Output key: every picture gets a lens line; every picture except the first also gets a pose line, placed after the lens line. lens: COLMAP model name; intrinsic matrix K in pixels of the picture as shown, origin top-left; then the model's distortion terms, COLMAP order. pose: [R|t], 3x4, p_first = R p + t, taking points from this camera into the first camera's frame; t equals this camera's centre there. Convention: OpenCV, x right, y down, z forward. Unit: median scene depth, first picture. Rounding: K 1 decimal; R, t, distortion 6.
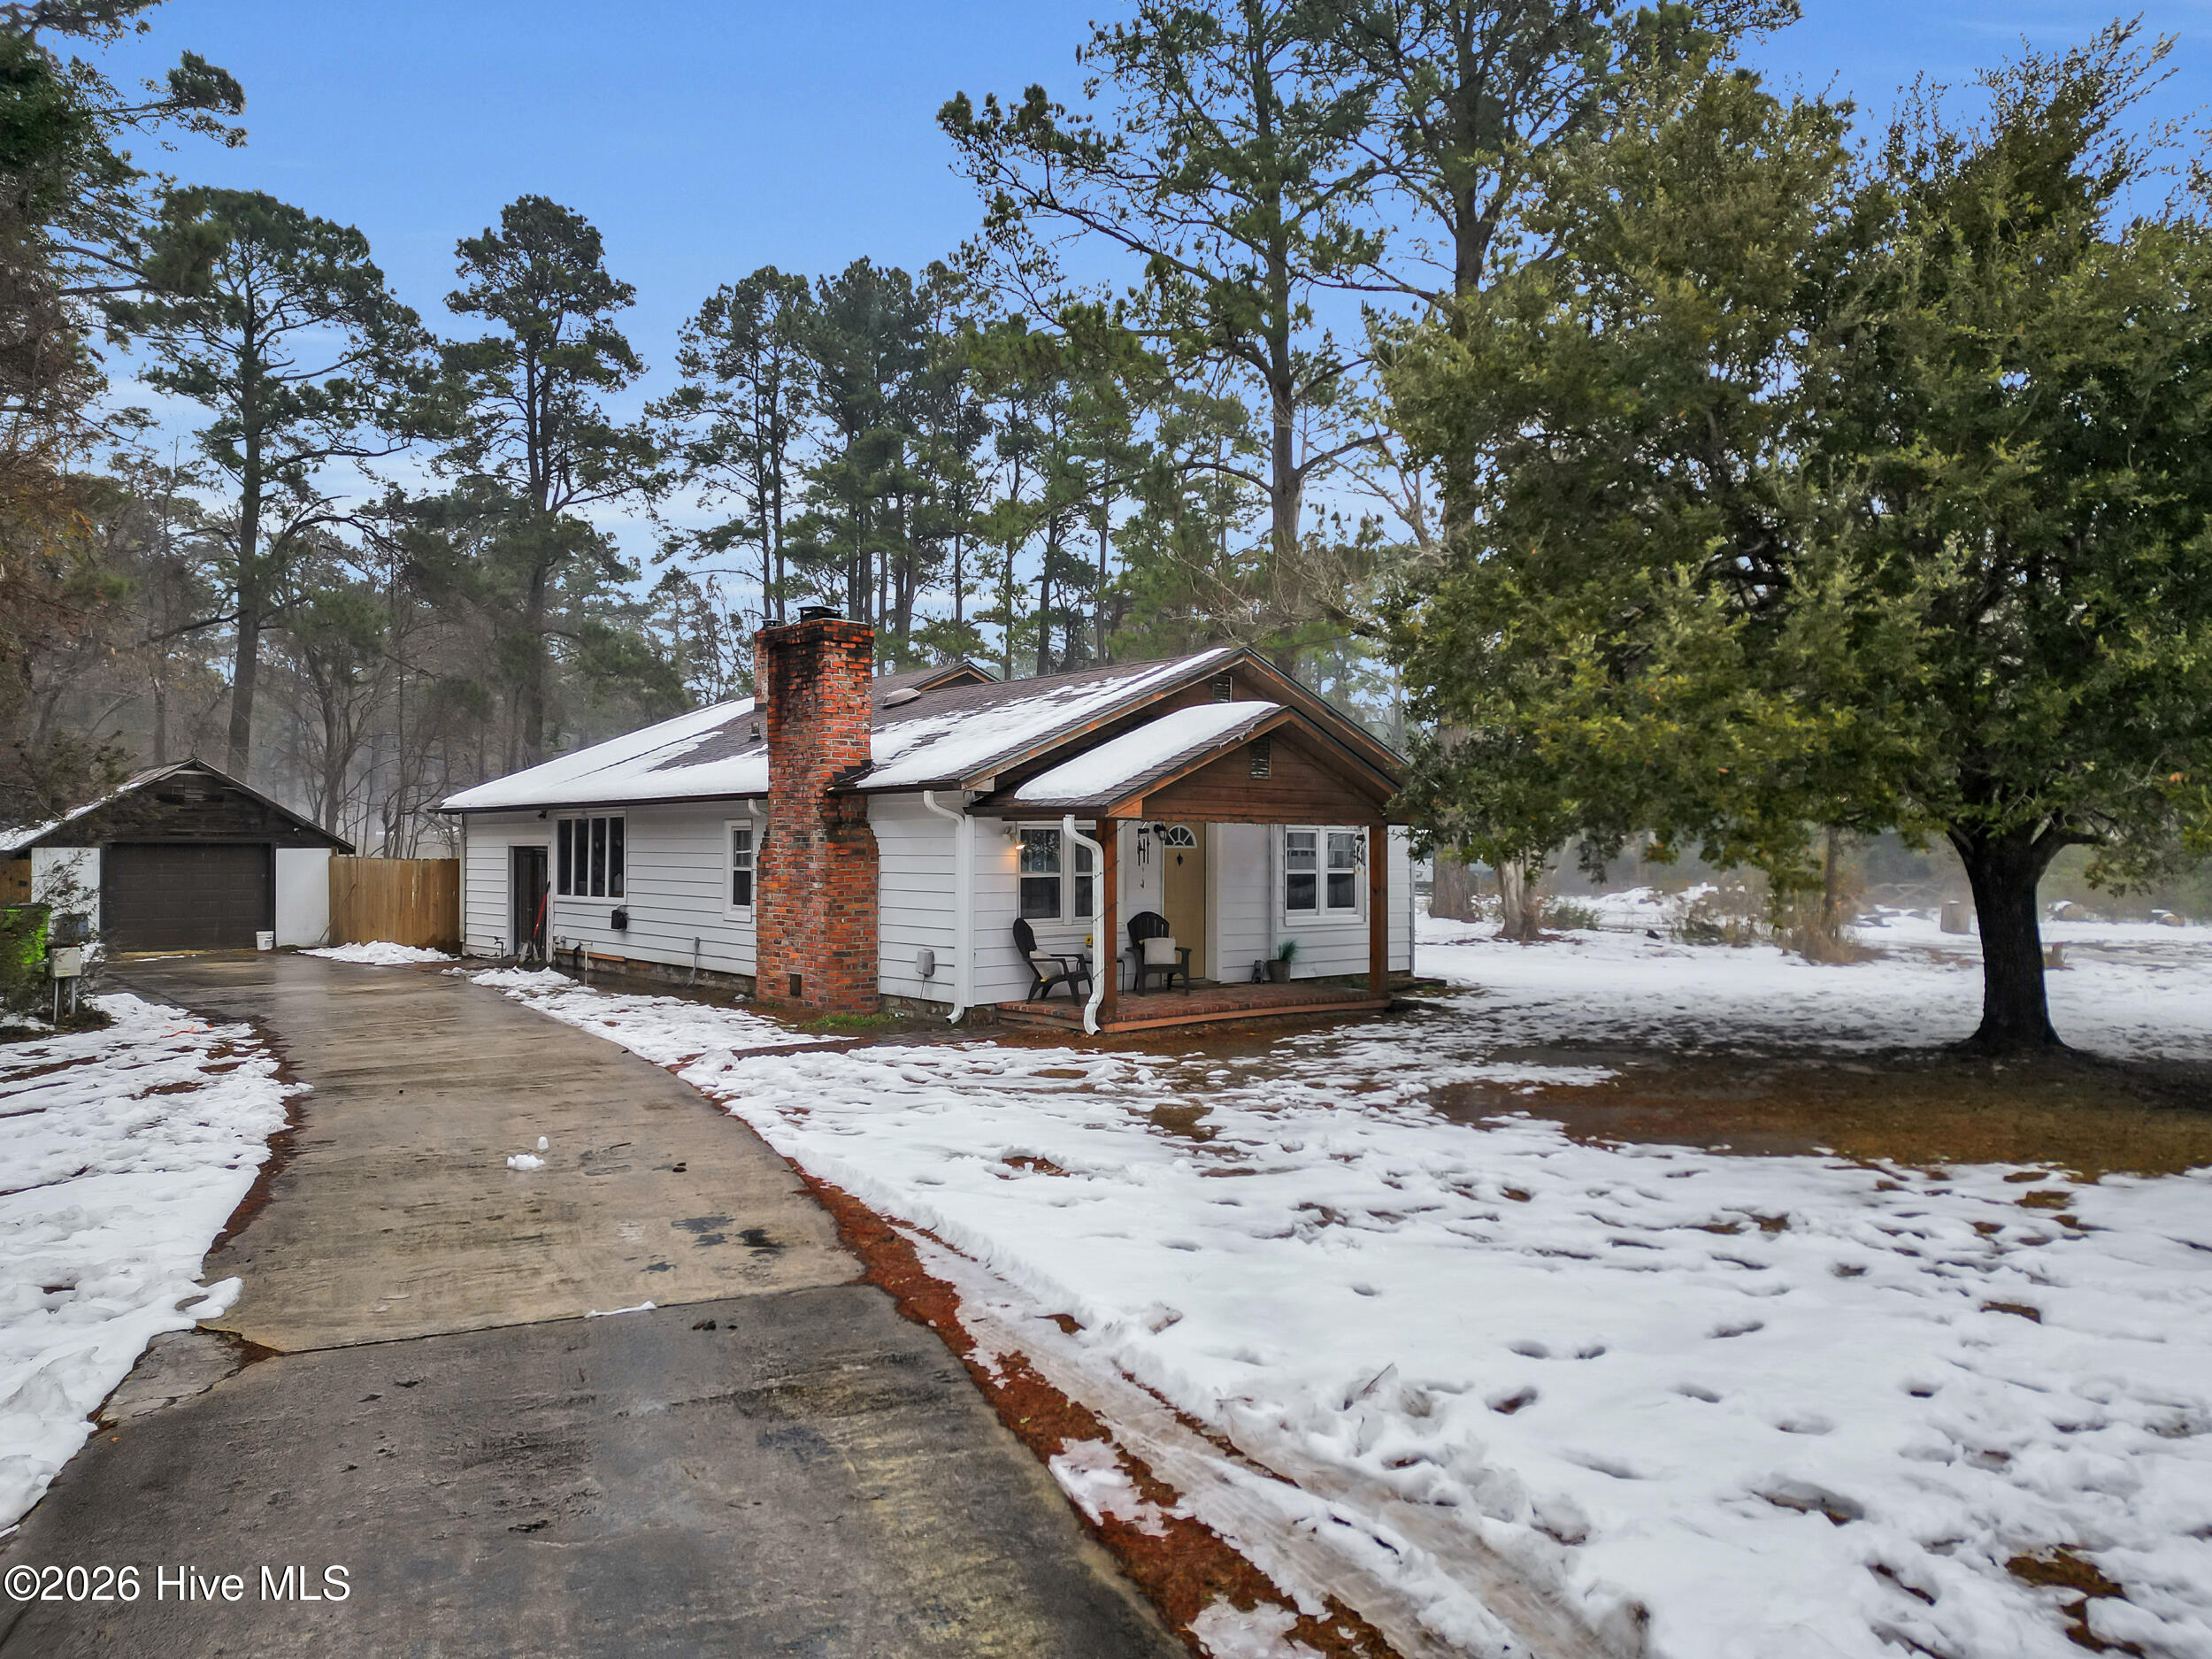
lens RADIAL K [[1574.9, 0, 1103.0], [0, 1574.9, 822.8], [0, 0, 1]] dist [0.118923, -0.134181]
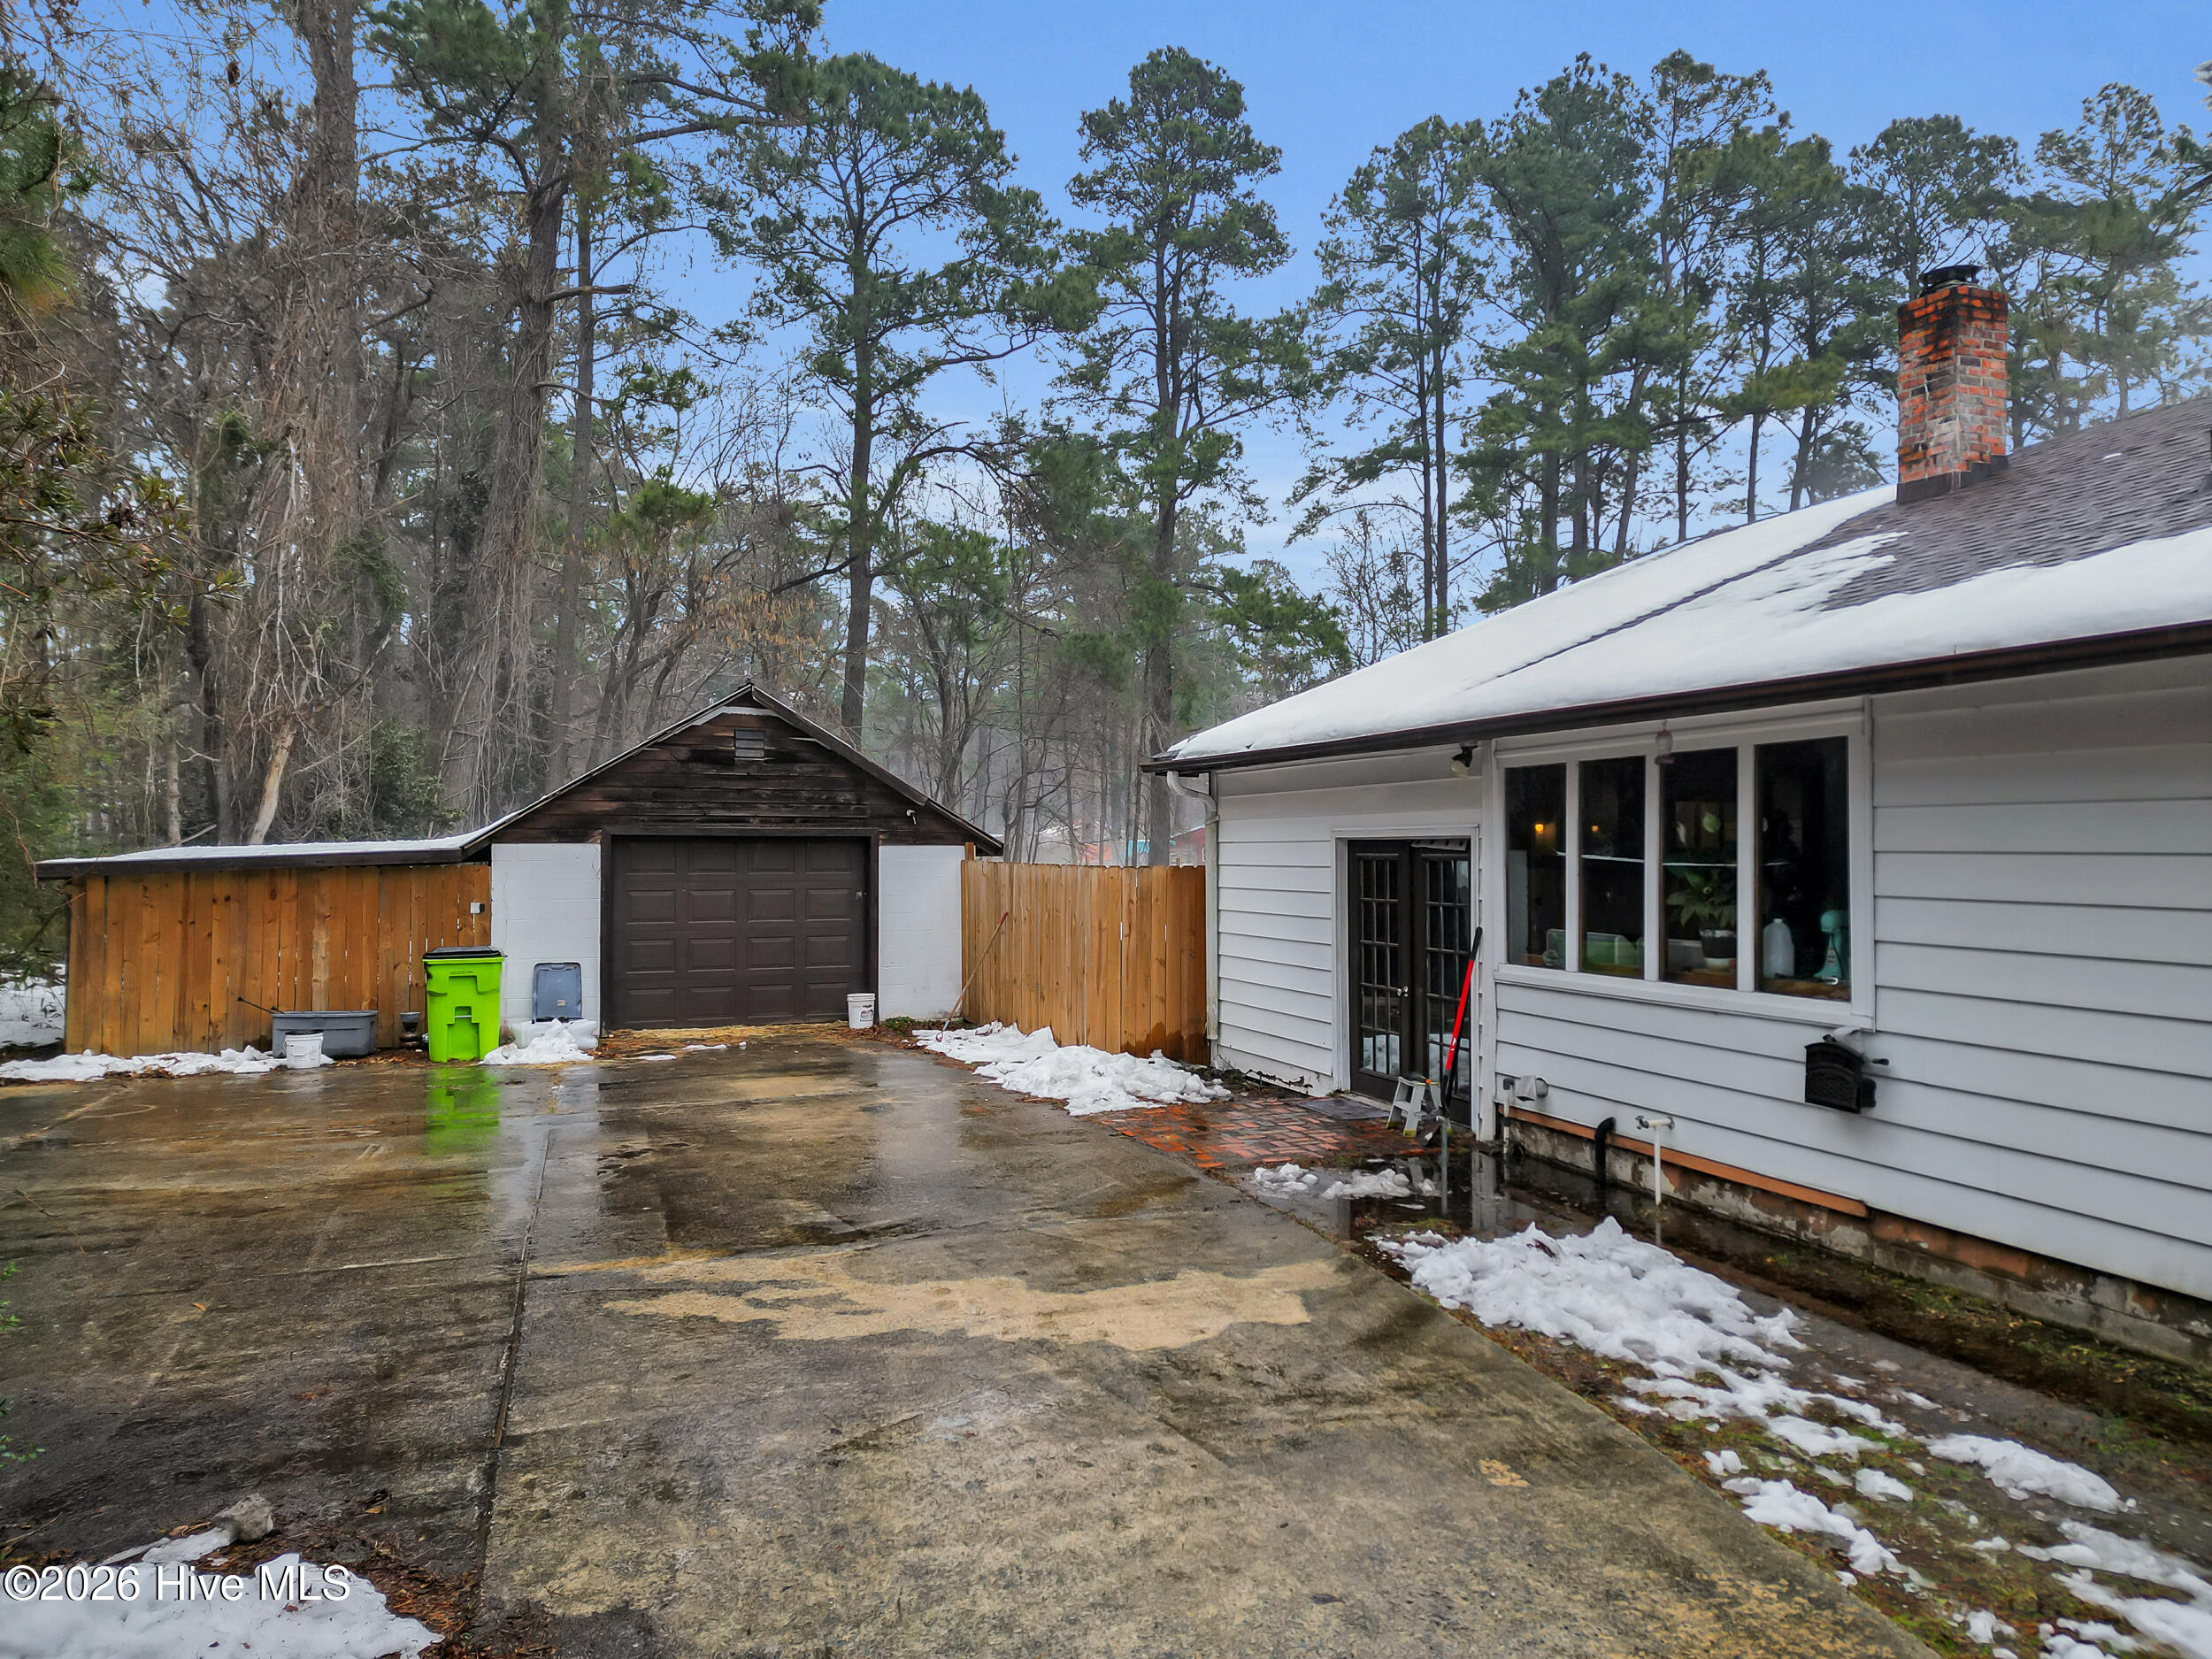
lens RADIAL K [[1574.9, 0, 1103.0], [0, 1574.9, 822.8], [0, 0, 1]] dist [0.118923, -0.134181]
pose [[0.941405, -0.007121, -0.337203, -0.314296], [0.006702, 0.999975, -0.002404, 0.011661], [0.337212, 0.000003, 0.941429, 0.628034]]
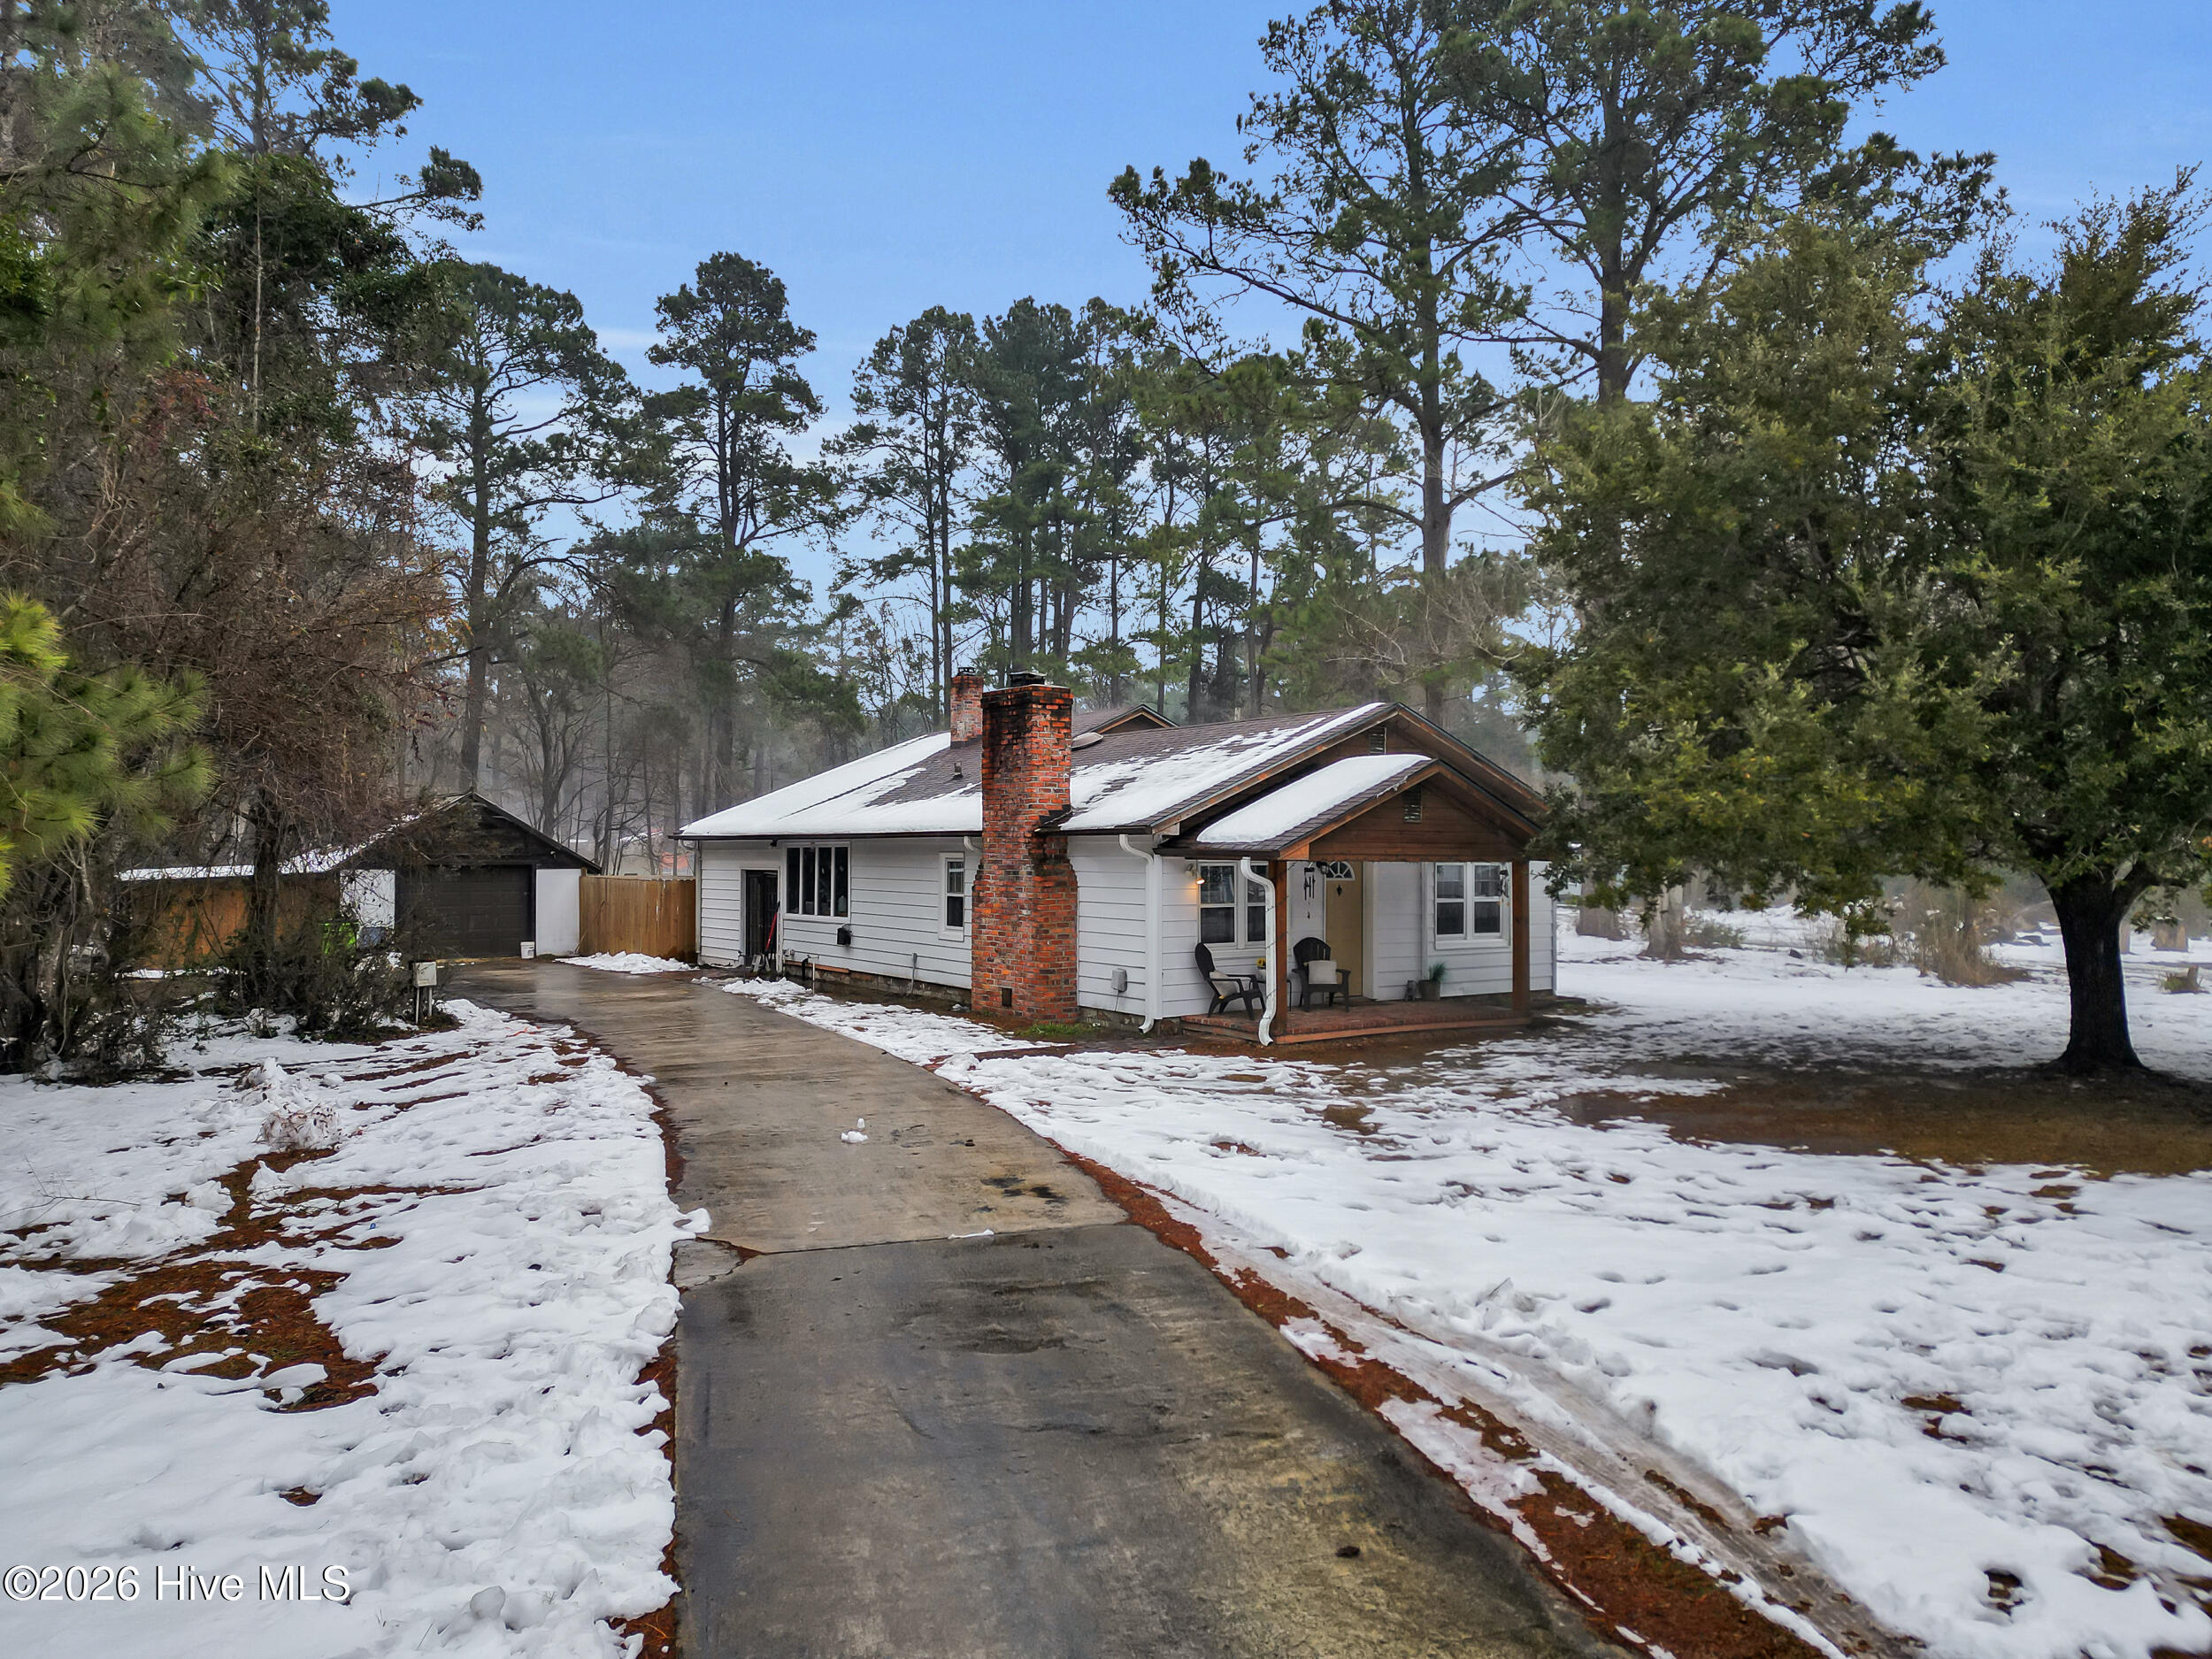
lens RADIAL K [[1574.9, 0, 1103.0], [0, 1574.9, 822.8], [0, 0, 1]] dist [0.118923, -0.134181]
pose [[0.995769, -0.000206, -0.091887, -0.012531], [-0.000040, 0.999996, -0.002674, -0.017282], [0.091887, 0.002666, 0.995766, -0.111587]]
